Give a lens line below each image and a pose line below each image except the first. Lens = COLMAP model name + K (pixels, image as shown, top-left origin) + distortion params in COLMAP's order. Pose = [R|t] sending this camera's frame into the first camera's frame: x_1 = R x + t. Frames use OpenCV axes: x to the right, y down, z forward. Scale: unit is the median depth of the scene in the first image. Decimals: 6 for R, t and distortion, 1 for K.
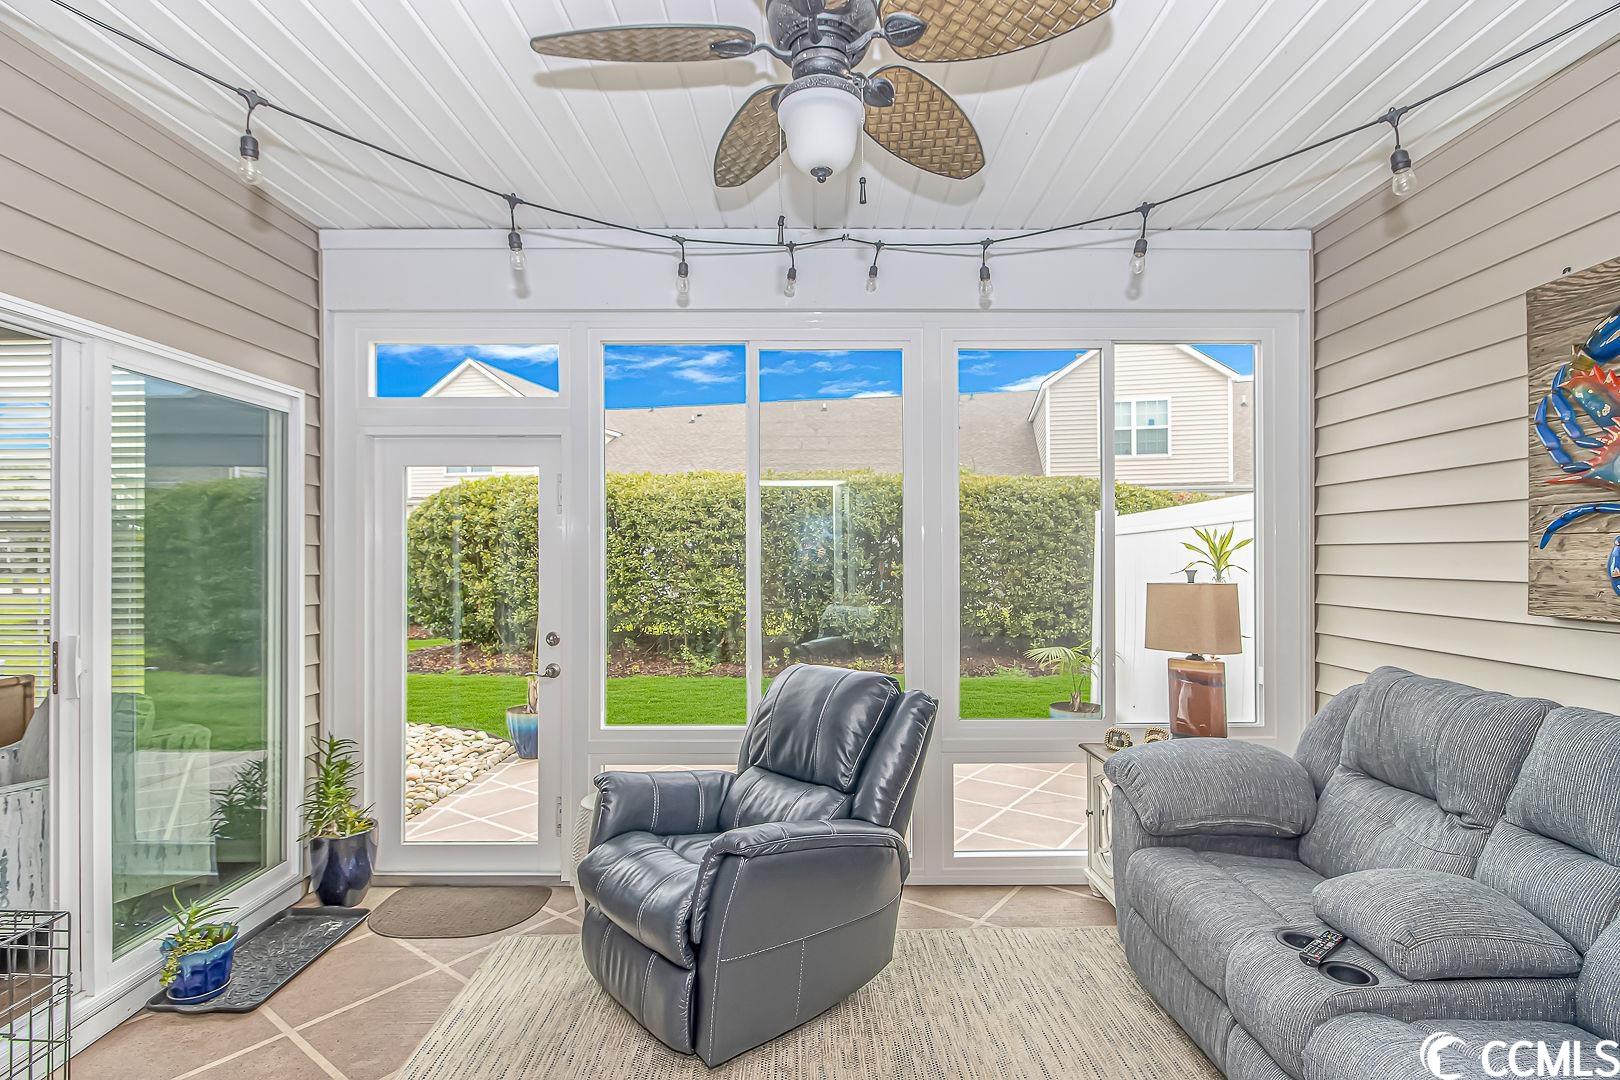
lens RADIAL K [[759.3, 0, 815.9], [0, 759.3, 555.5], [0, 0, 1]] dist [0.002123, 0.000494]
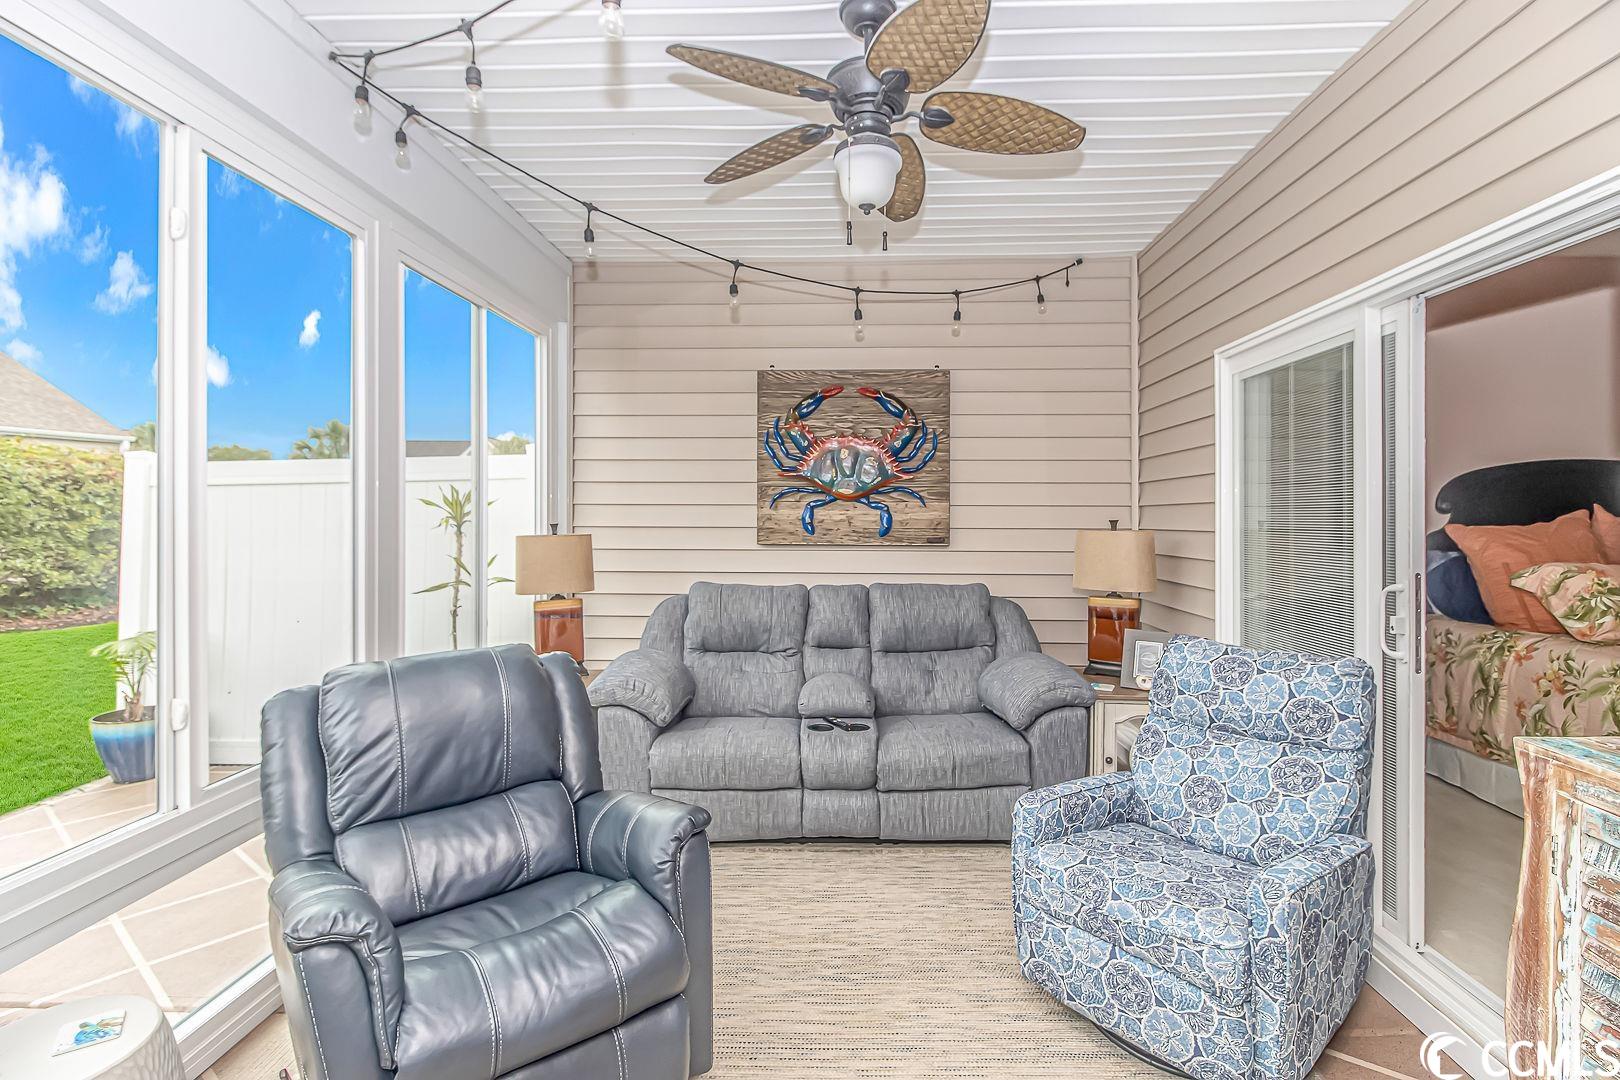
lens RADIAL K [[768.9, 0, 814.6], [0, 768.9, 522.4], [0, 0, 1]] dist [0.000314, 0.000092]
pose [[0.048731, 0.003711, 0.998805, -0.933368], [-0.004272, 0.999985, -0.003507, 0.030371], [-0.998803, -0.004096, 0.048746, 0.767088]]
